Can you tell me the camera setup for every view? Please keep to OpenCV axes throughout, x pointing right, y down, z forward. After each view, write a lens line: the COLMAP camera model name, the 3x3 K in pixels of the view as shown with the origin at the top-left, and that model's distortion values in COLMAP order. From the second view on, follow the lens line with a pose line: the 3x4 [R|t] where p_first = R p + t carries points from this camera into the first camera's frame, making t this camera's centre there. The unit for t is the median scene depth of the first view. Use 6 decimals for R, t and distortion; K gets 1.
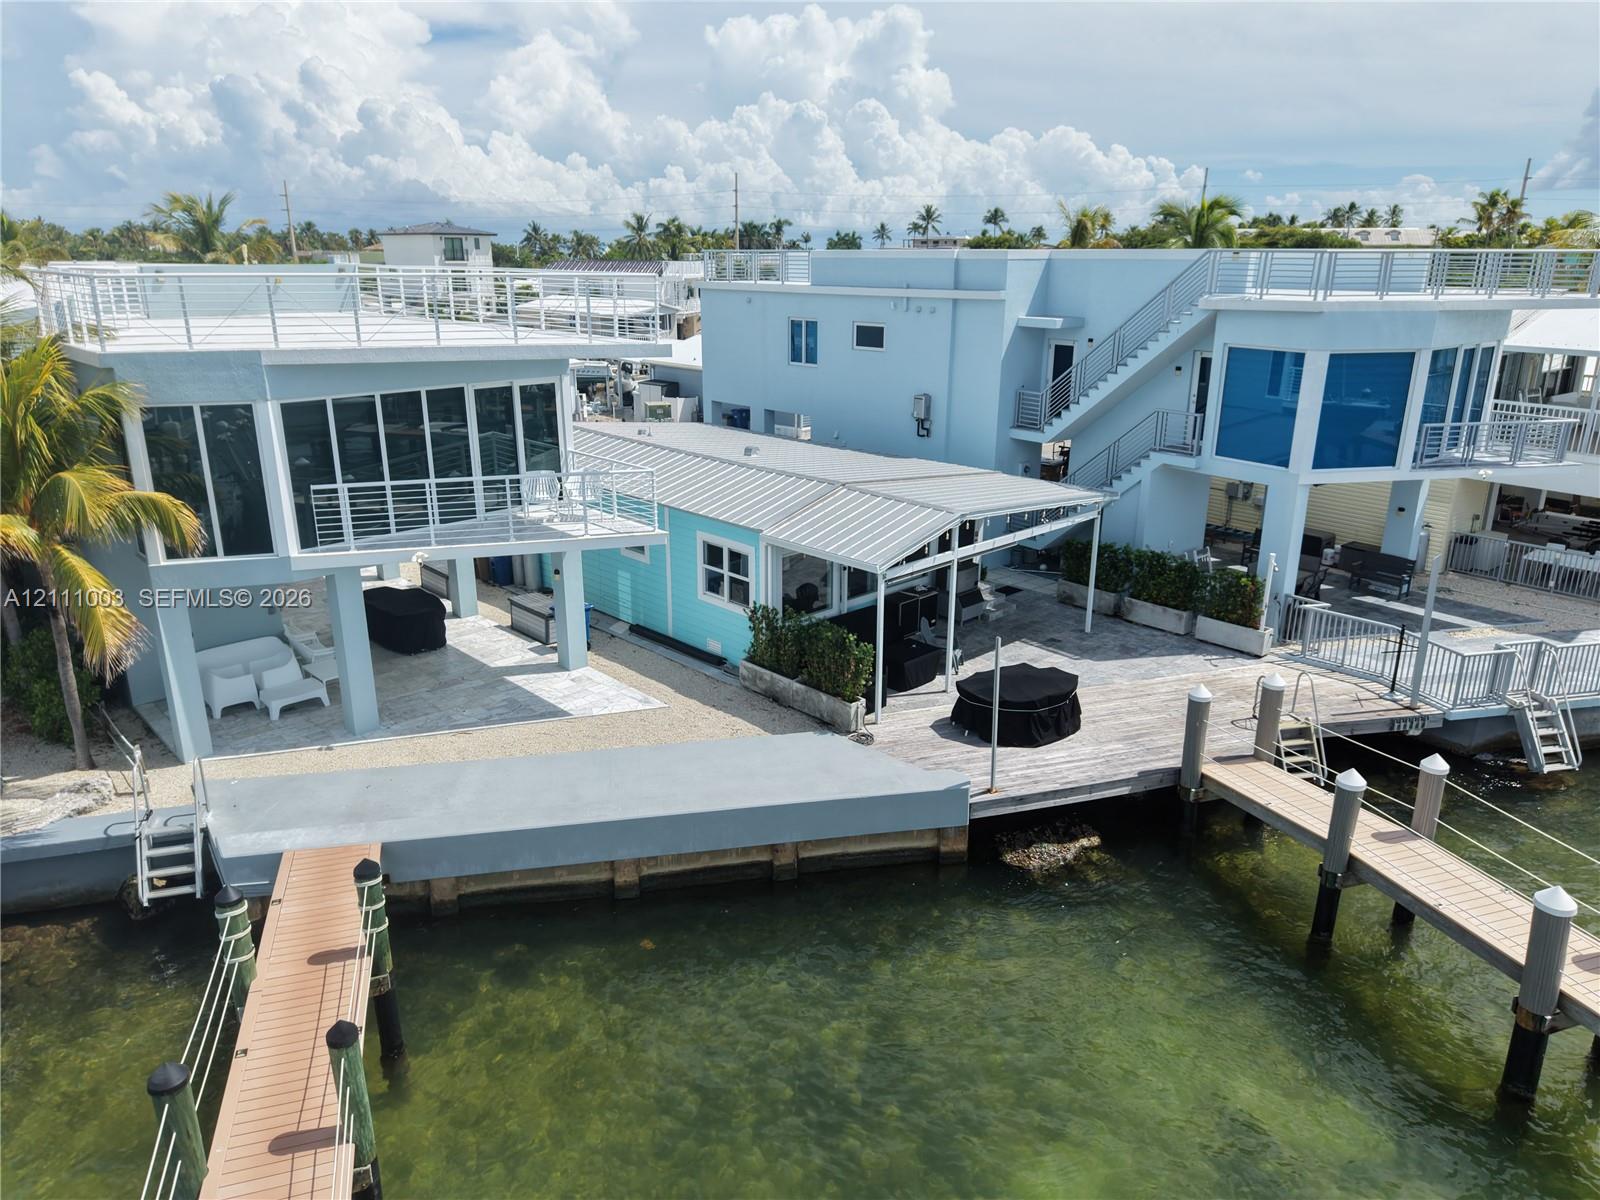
lens RADIAL K [[1086.6, 0, 787.2], [0, 1086.6, 597.4], [0, 0, 1]] dist [0.026309, -0.024065]
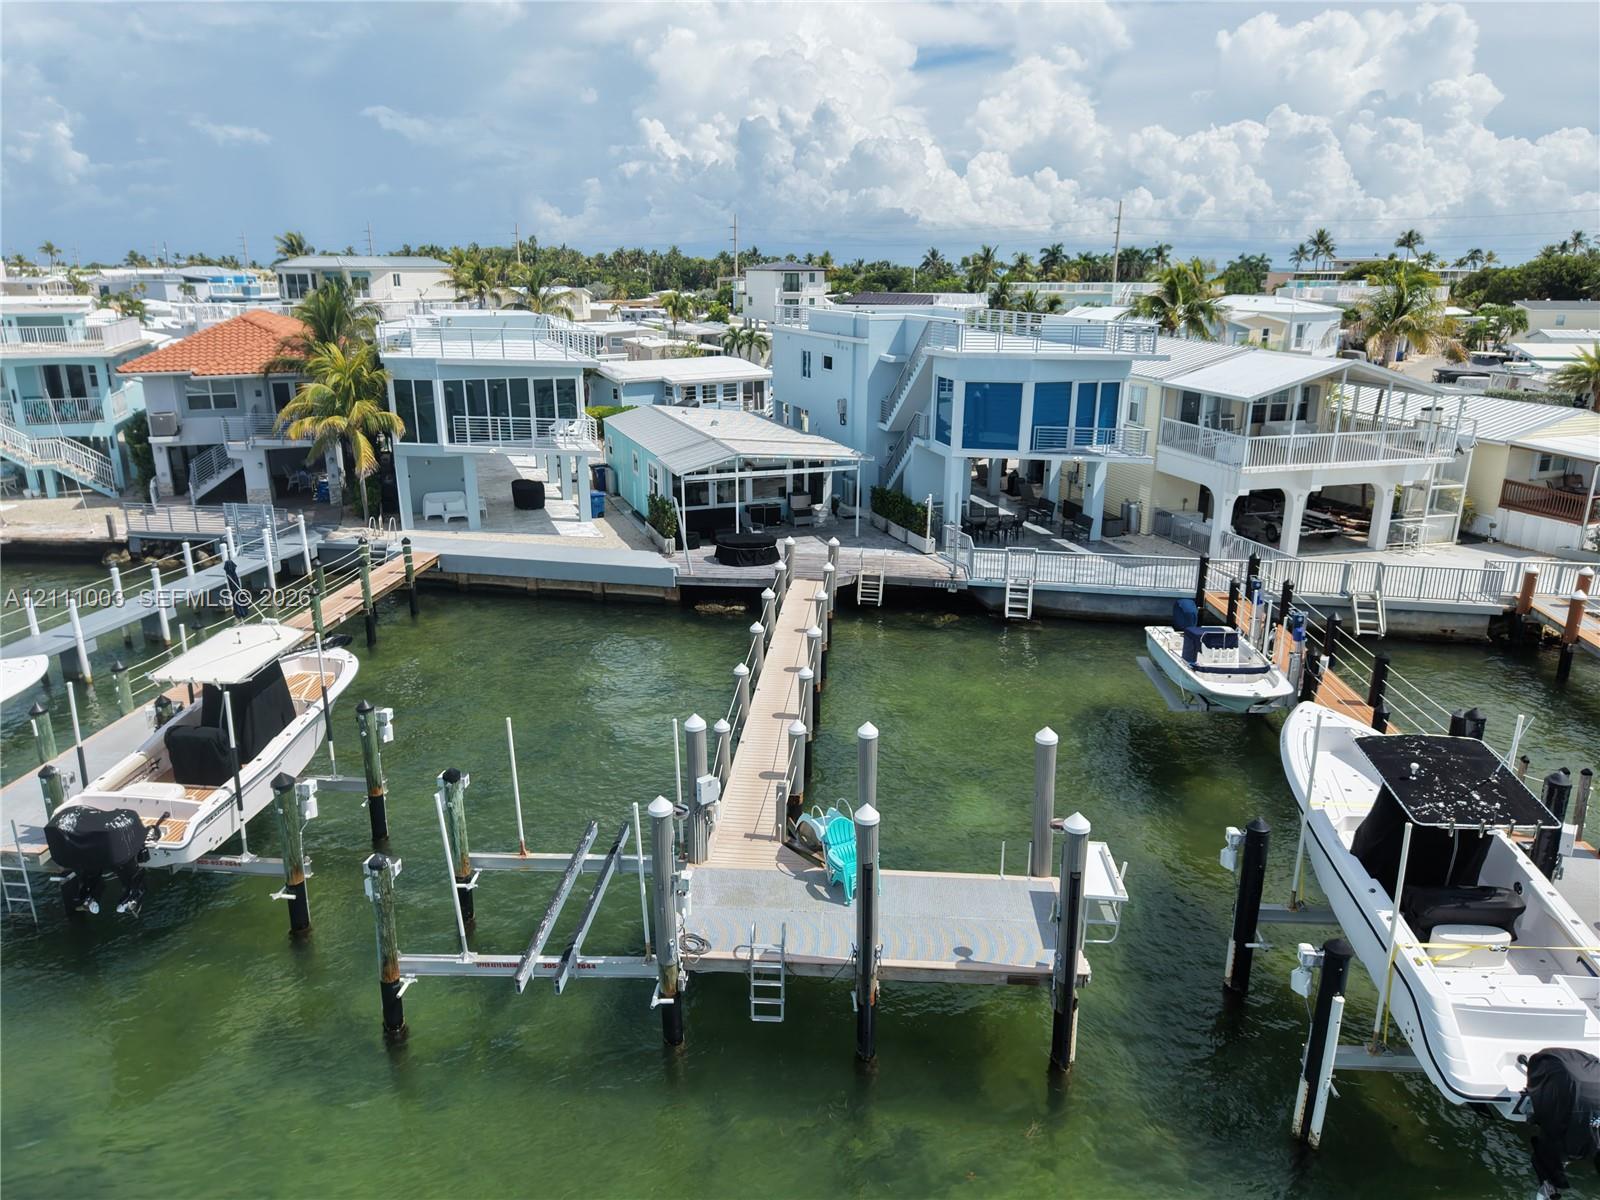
lens RADIAL K [[1086.6, 0, 806.8], [0, 1086.6, 597.5], [0, 0, 1]] dist [0.026309, -0.024065]
pose [[0.923714, 0.116442, -0.364957, 0.805462], [-0.120525, 0.992642, 0.011656, 0.114648], [0.363629, 0.033219, 0.930951, -0.622588]]
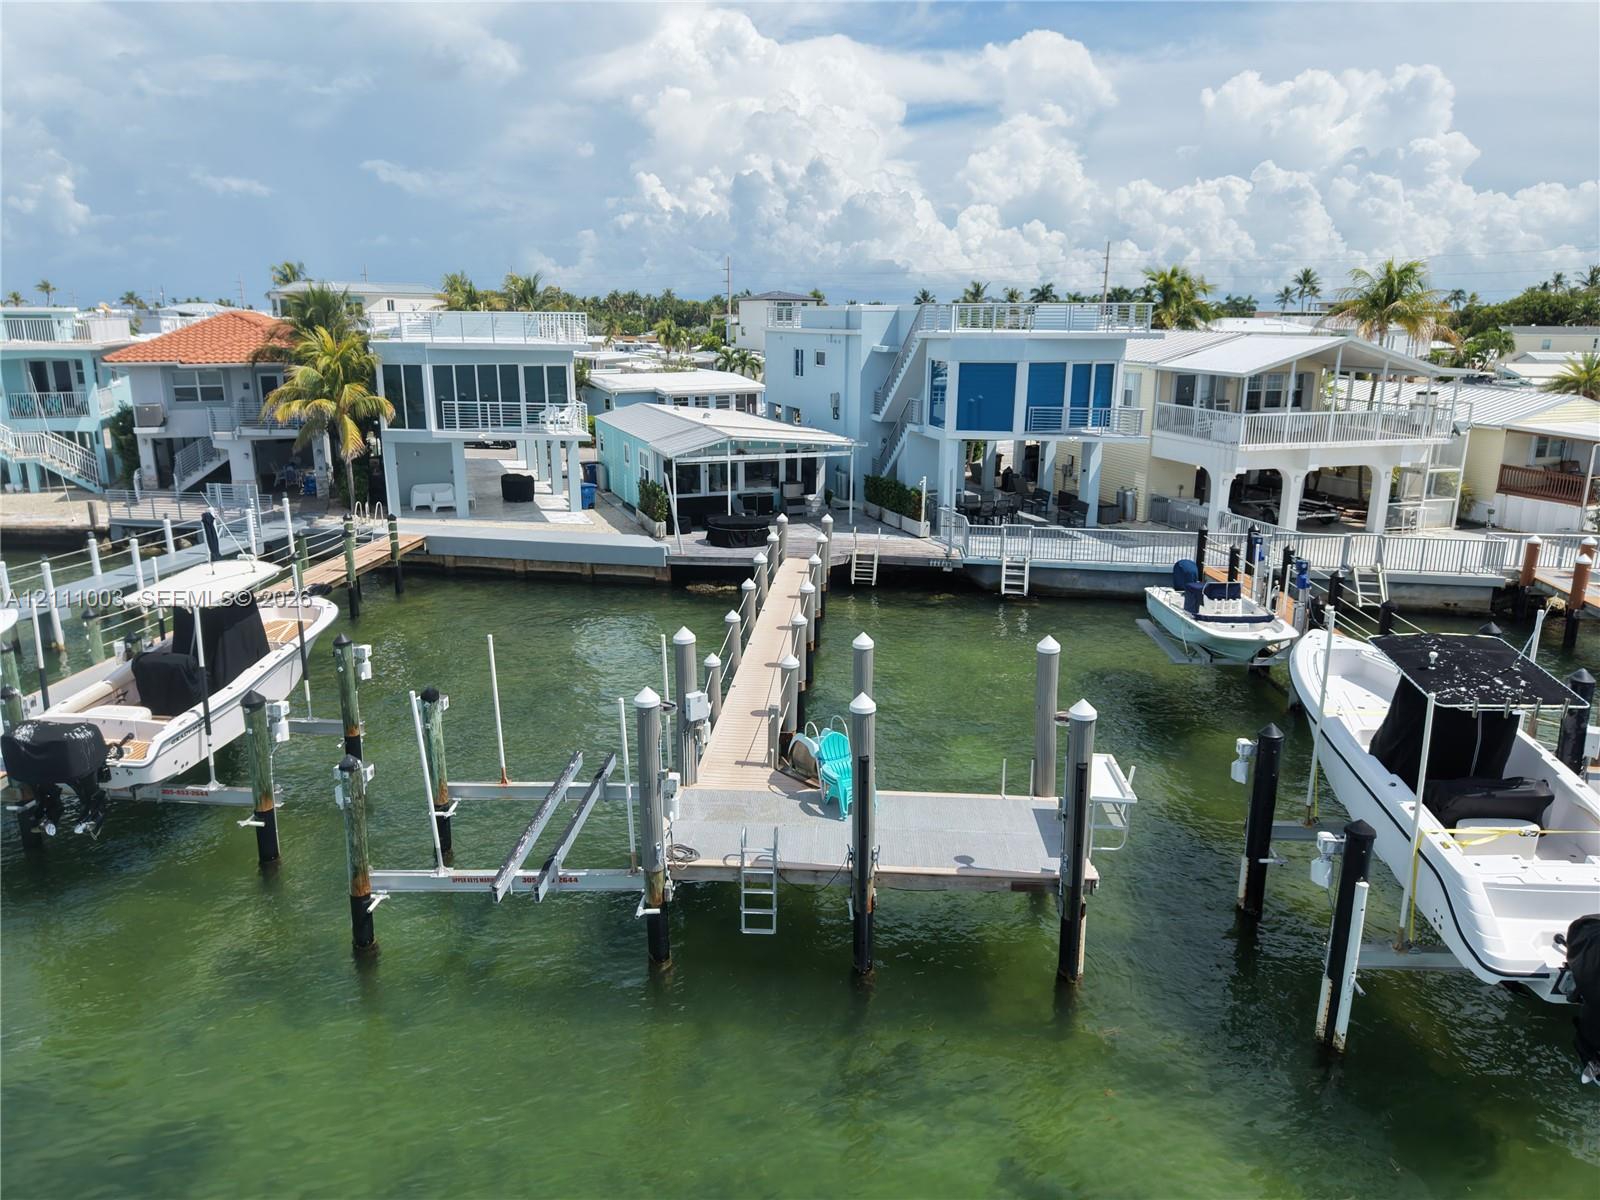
lens RADIAL K [[1086.6, 0, 807.1], [0, 1086.6, 596.9], [0, 0, 1]] dist [0.026309, -0.024065]
pose [[0.926260, 0.100663, -0.363194, 0.805813], [-0.120392, 0.992209, -0.032034, 0.201533], [0.357140, 0.073397, 0.931163, -0.595599]]
